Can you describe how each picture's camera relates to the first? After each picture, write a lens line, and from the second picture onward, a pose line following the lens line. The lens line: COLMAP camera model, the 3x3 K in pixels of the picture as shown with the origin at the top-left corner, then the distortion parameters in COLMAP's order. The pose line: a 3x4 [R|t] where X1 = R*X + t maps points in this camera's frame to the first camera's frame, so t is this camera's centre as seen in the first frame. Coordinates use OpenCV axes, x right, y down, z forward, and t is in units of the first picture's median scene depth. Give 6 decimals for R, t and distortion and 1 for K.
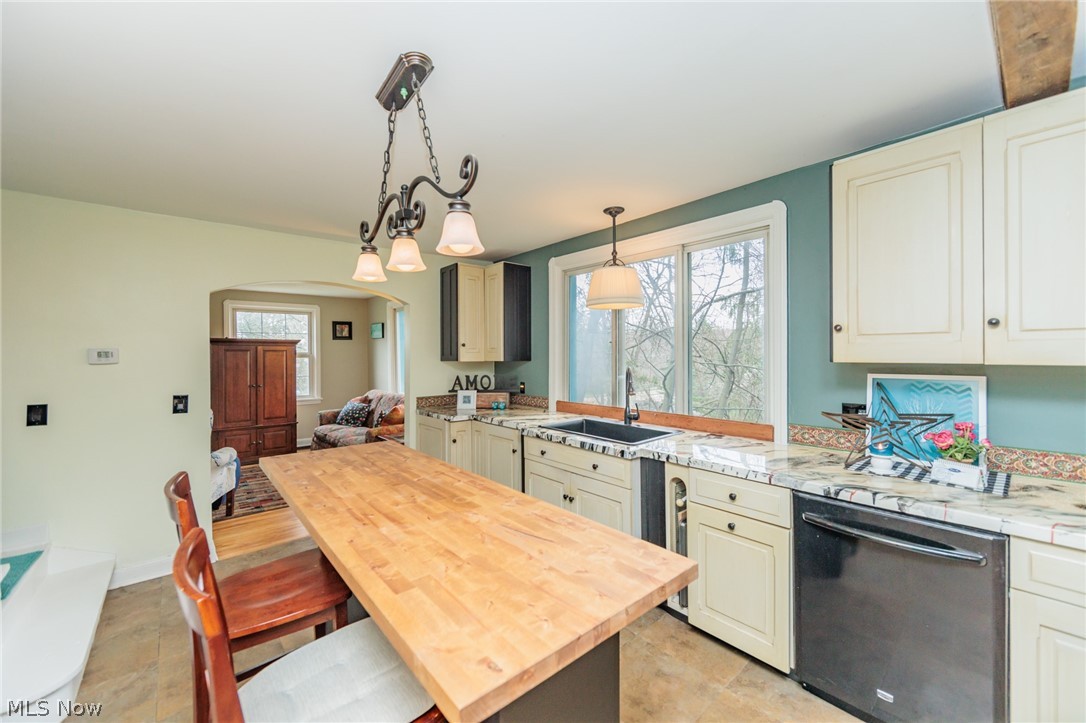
lens RADIAL K [[428.2, 0, 537.3], [0, 428.2, 356.3], [0, 0, 1]] dist [-0.002312, -0.000189]
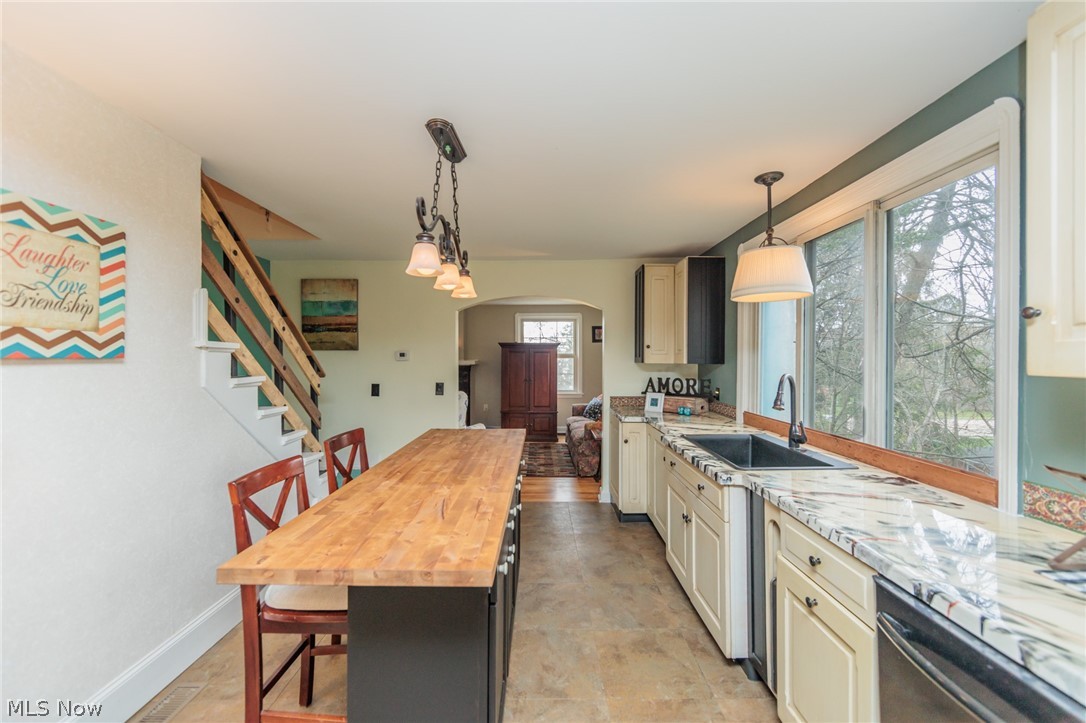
lens RADIAL K [[428.2, 0, 537.3], [0, 428.2, 356.3], [0, 0, 1]] dist [-0.002312, -0.000189]
pose [[0.755224, 0.006716, -0.655433, 0.483213], [-0.008509, 0.999964, 0.000441, -0.004039], [0.655412, 0.005244, 0.755253, 0.144305]]
